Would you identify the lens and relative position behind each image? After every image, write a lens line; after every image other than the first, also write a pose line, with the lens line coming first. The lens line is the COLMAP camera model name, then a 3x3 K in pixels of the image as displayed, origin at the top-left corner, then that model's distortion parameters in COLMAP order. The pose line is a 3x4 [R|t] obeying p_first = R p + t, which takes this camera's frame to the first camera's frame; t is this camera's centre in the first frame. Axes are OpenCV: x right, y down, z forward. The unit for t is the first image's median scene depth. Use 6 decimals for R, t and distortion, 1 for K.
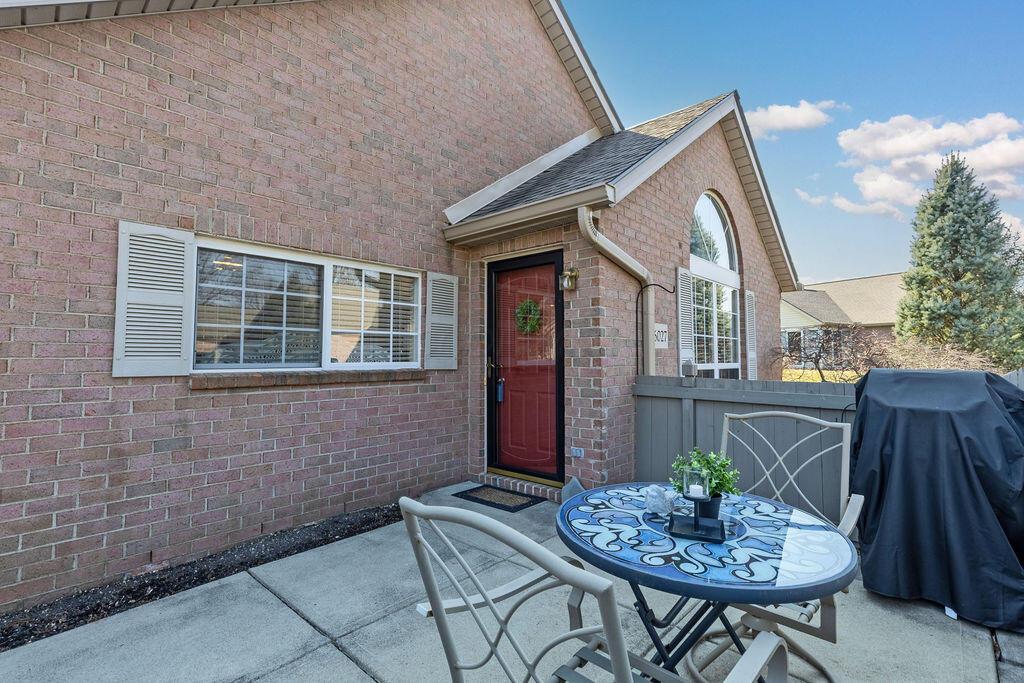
lens RADIAL K [[470.2, 0, 508.3], [0, 470.2, 335.9], [0, 0, 1]] dist [0.001872, -0.000073]
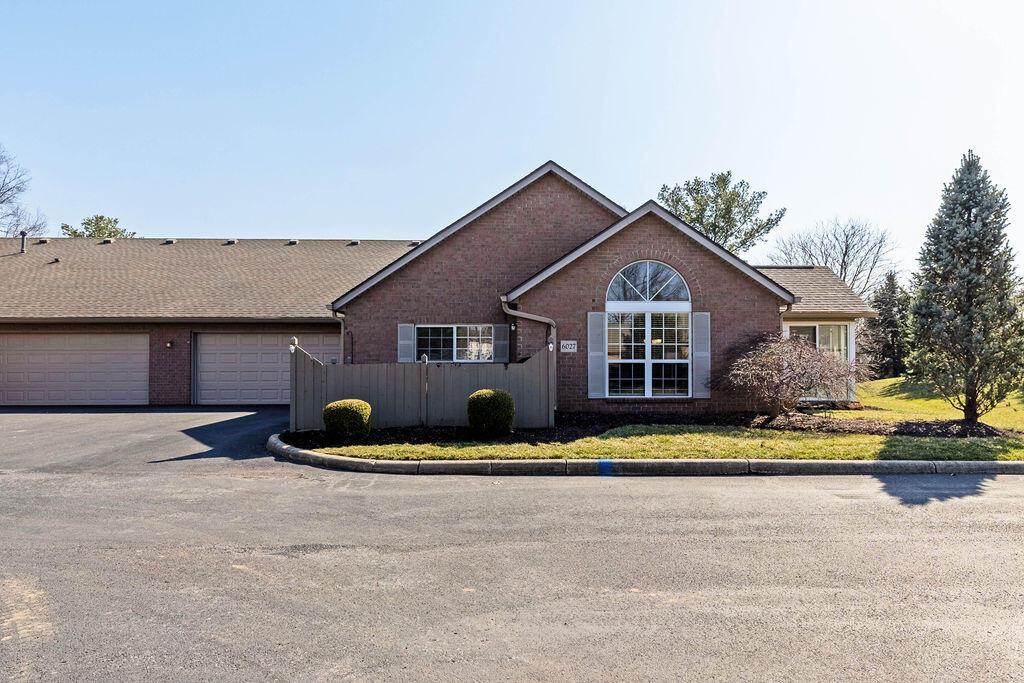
lens RADIAL K [[470.2, 0, 508.3], [0, 470.2, 335.9], [0, 0, 1]] dist [0.001872, -0.000073]
pose [[0.686555, -0.032663, -0.726344, 1.863812], [0.030644, 0.999403, -0.015977, -0.033192], [0.726432, -0.011289, 0.687146, -0.730688]]
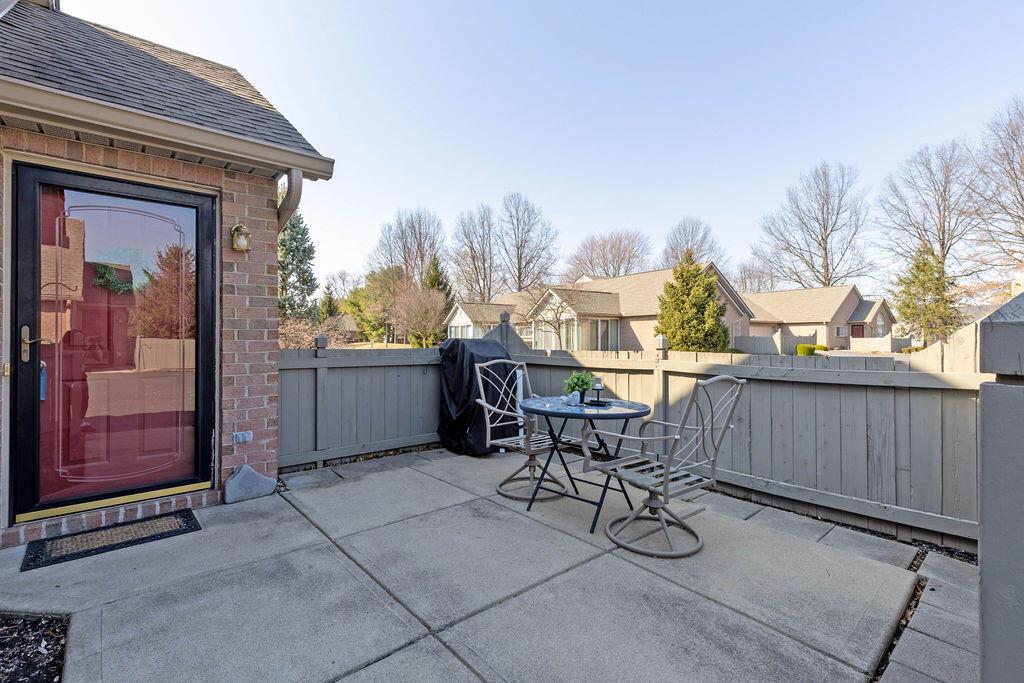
lens RADIAL K [[470.2, 0, 508.3], [0, 470.2, 335.9], [0, 0, 1]] dist [0.001872, -0.000073]
pose [[0.130312, 0.010198, 0.991421, -0.674422], [-0.043431, 0.999046, -0.004567, 0.042111], [-0.990521, -0.042463, 0.130630, 0.411320]]
